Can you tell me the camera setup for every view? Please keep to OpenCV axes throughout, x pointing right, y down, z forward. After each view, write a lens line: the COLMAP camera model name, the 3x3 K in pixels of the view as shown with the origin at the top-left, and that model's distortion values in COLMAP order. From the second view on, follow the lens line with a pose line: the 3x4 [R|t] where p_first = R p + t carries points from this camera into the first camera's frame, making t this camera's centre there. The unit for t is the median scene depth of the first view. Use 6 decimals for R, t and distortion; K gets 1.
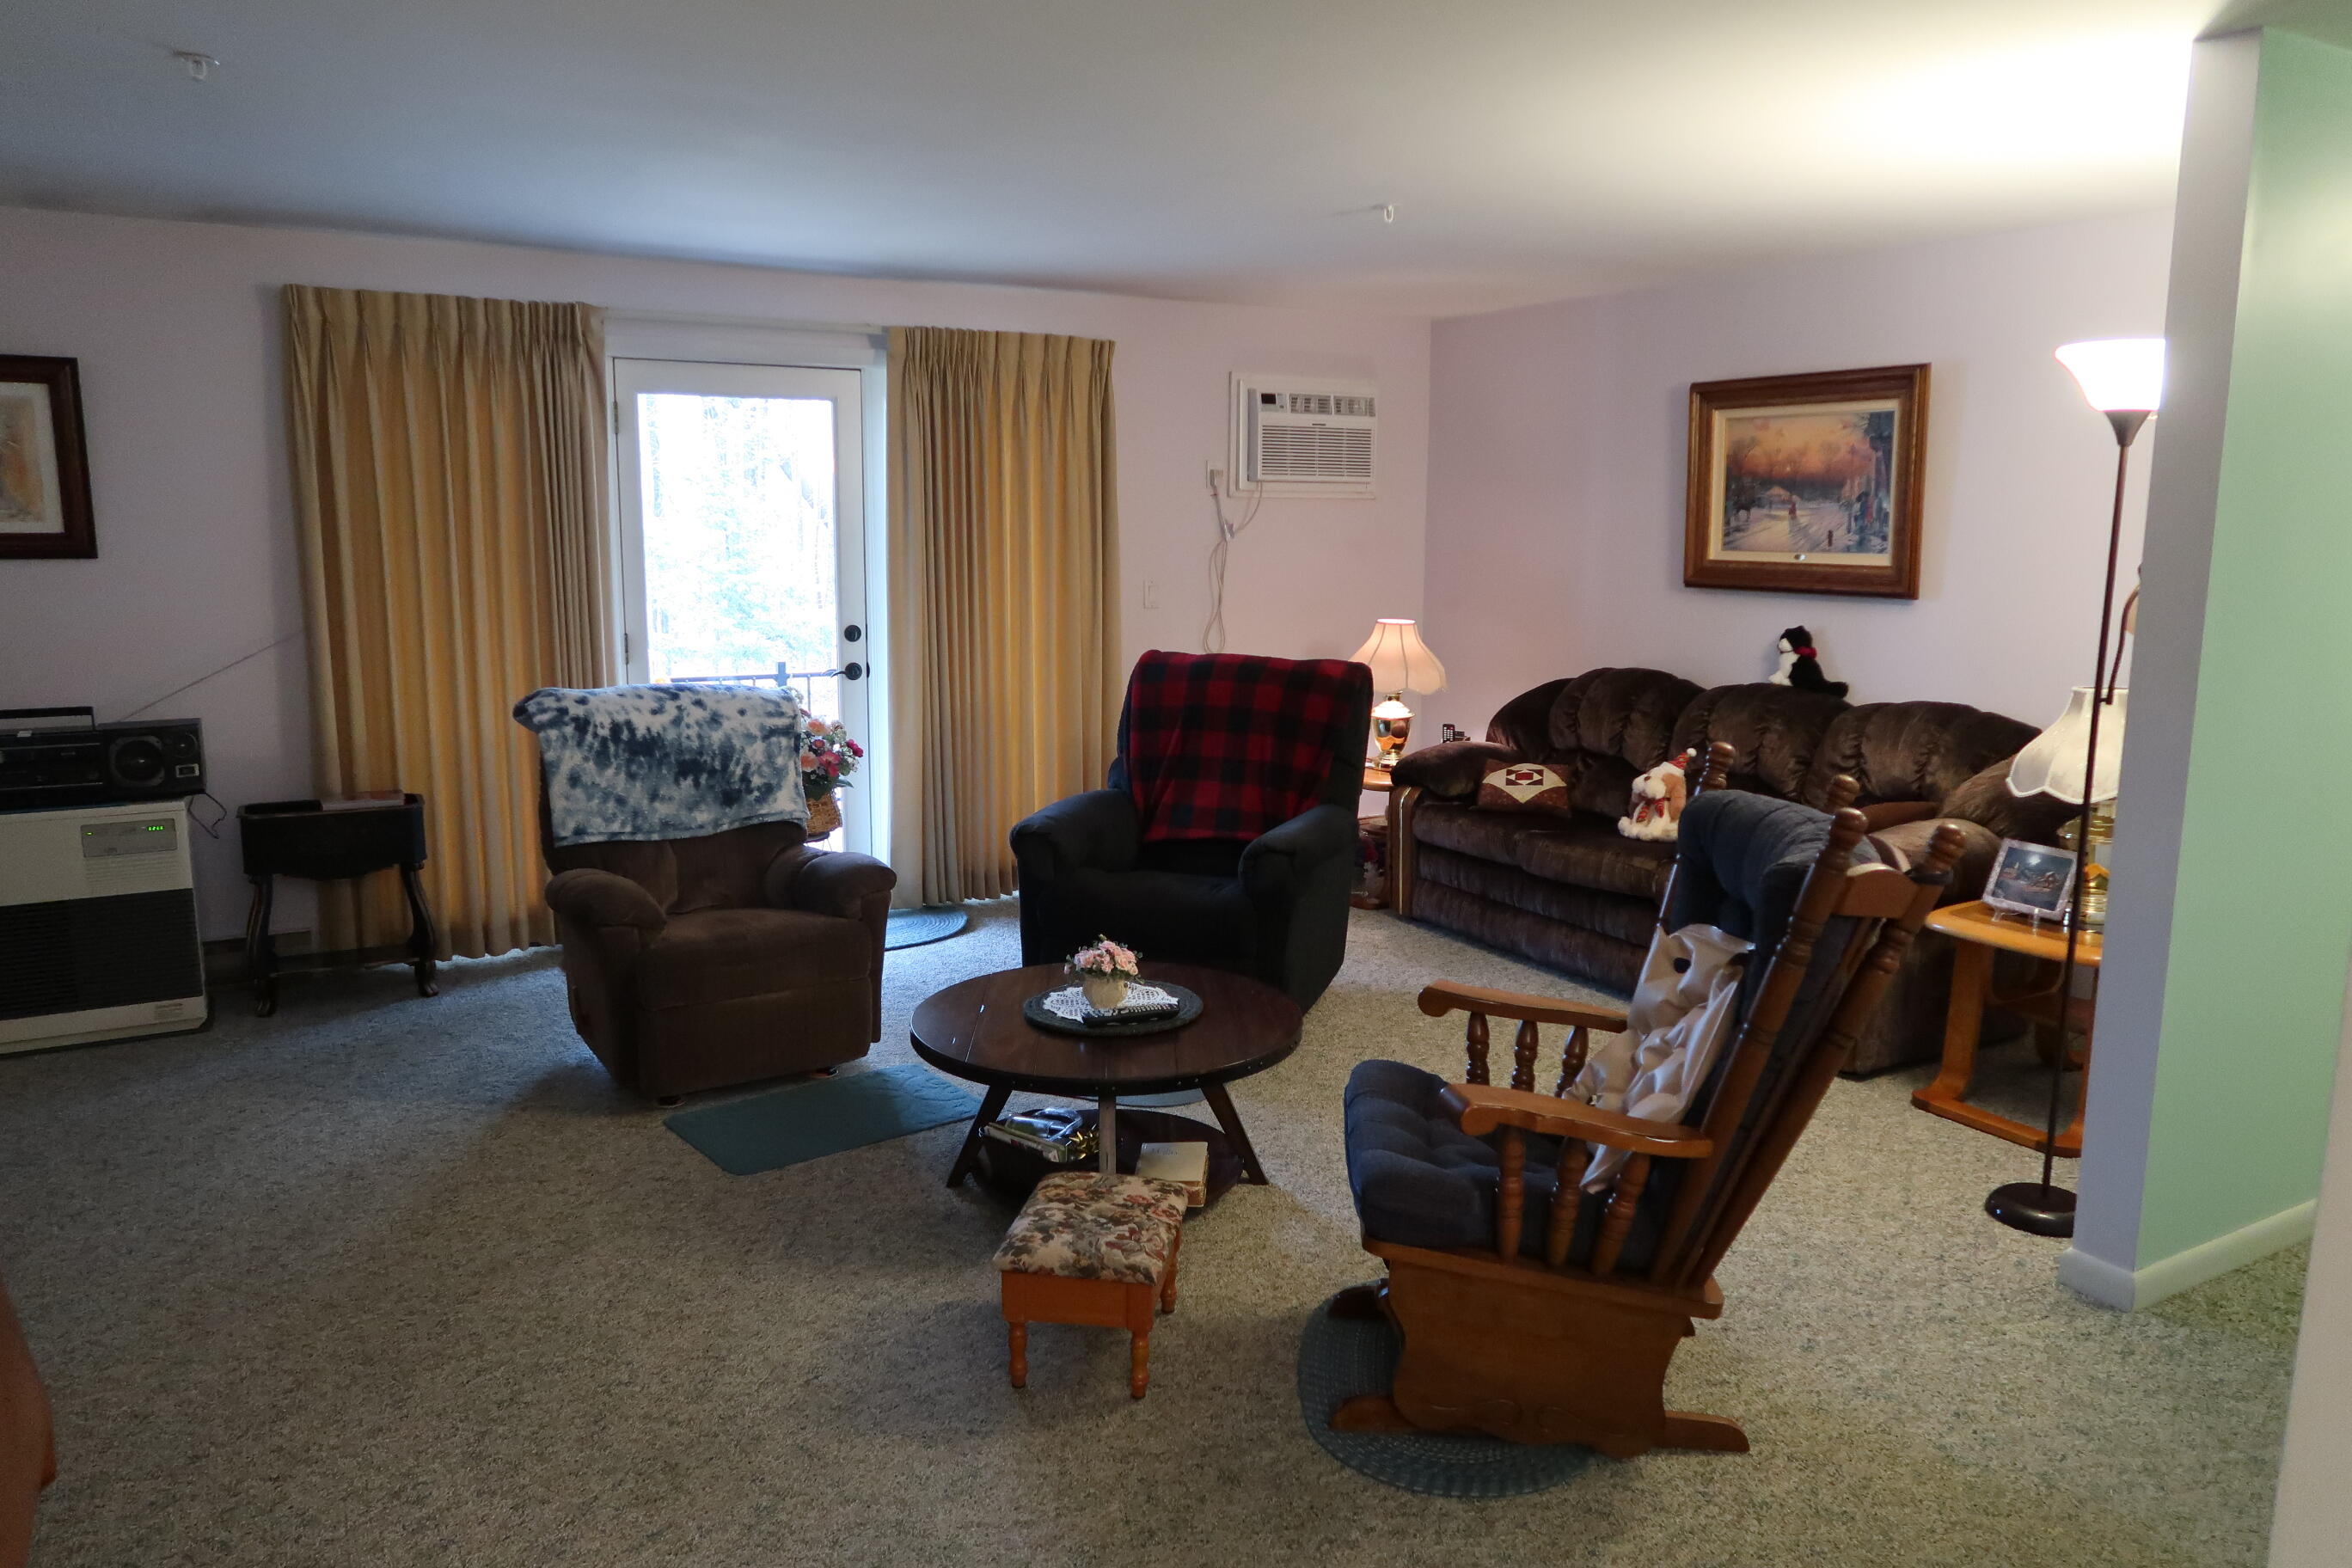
lens RADIAL K [[1648.4, 0, 1173.0], [0, 1648.4, 789.9], [0, 0, 1]] dist [-0.015099, 0.006704]
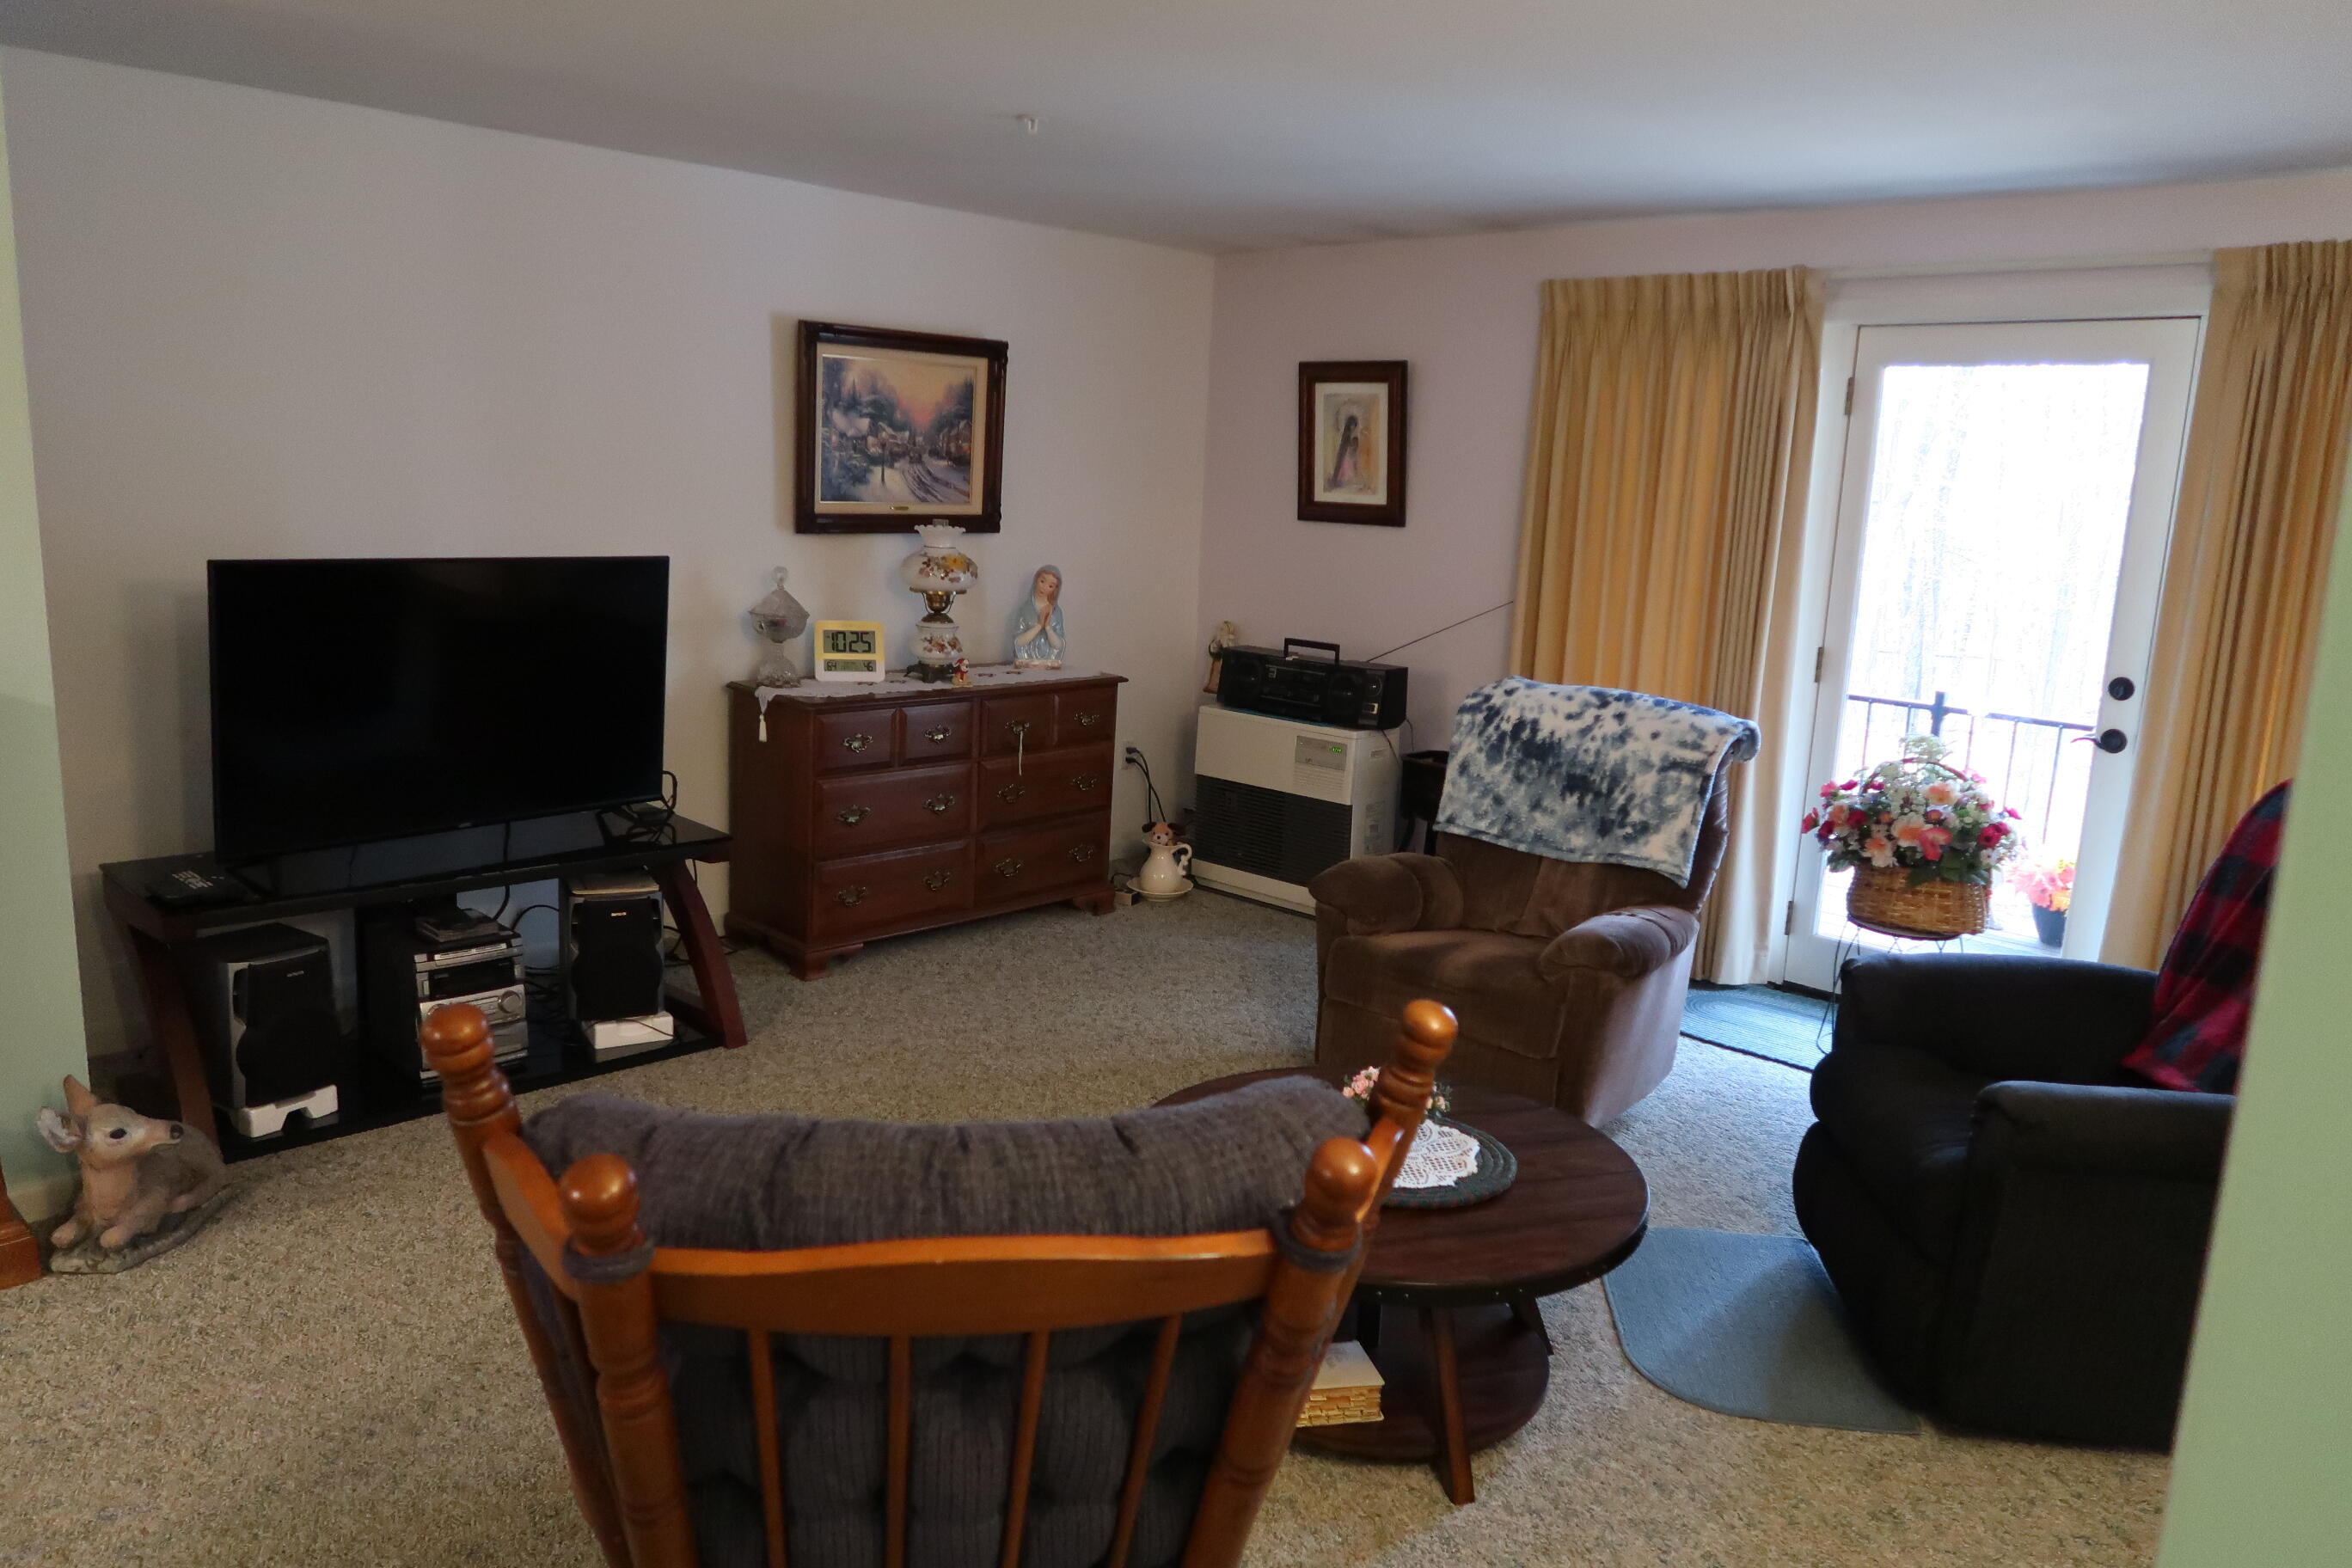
lens RADIAL K [[1648.4, 0, 1181.2], [0, 1648.4, 787.2], [0, 0, 1]] dist [-0.015099, 0.006704]
pose [[0.266790, 0.185419, -0.945750, 0.492256], [-0.197936, 0.970940, 0.134521, -0.089079], [0.943210, 0.151310, 0.295738, 0.533533]]
